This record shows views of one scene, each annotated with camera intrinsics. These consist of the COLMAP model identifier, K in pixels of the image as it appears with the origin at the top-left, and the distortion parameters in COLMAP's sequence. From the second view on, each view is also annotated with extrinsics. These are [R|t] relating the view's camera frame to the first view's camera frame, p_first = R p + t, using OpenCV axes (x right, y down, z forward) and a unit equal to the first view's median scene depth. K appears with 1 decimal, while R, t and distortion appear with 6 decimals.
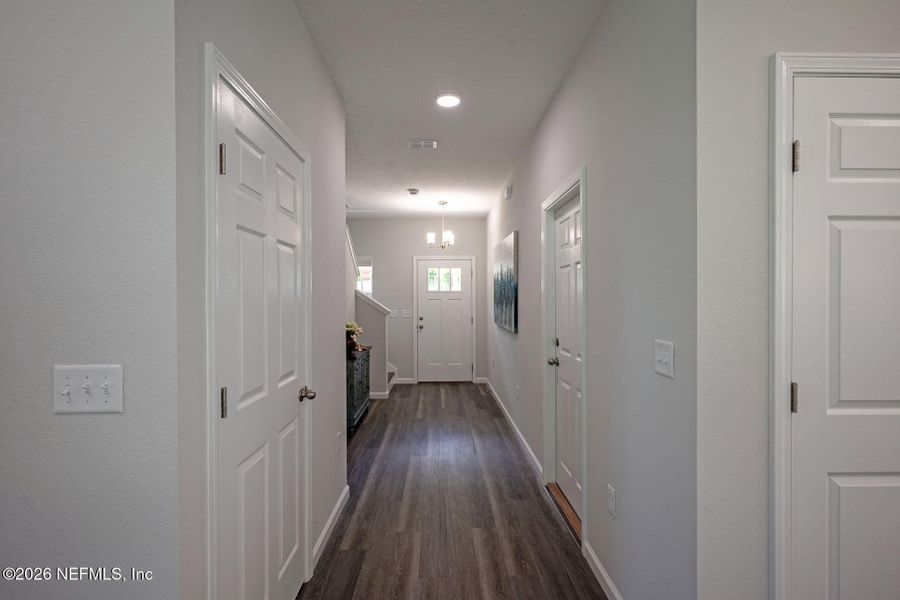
lens RADIAL K [[432.6, 0, 451.5], [0, 432.6, 300.0], [0, 0, 1]] dist [0.003724, 0.002074]
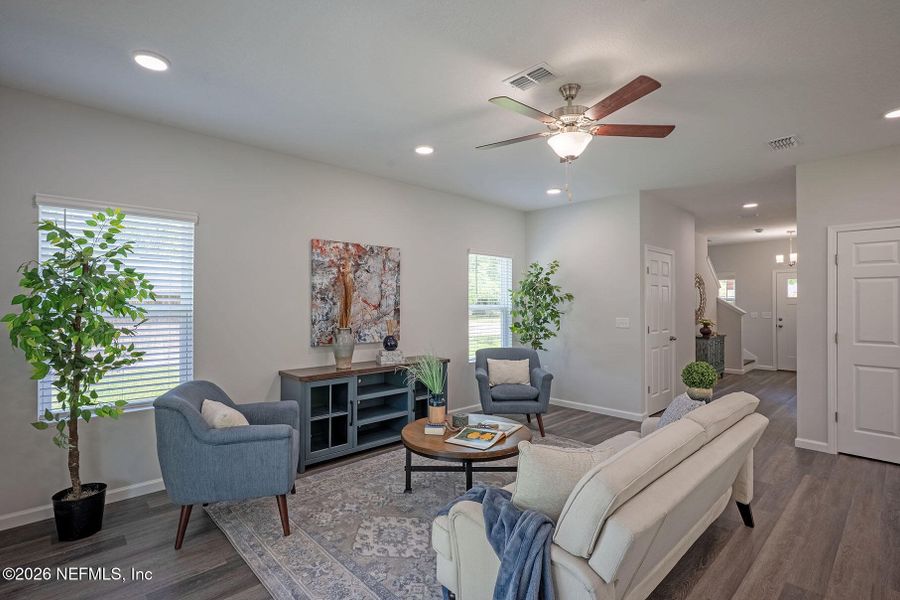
lens RADIAL K [[432.6, 0, 451.5], [0, 432.6, 300.0], [0, 0, 1]] dist [0.003724, 0.002074]
pose [[0.670031, 0.001289, -0.742332, 0.393256], [-0.006648, 0.999969, -0.004265, -0.003369], [0.742303, 0.007793, 0.670019, -0.970280]]
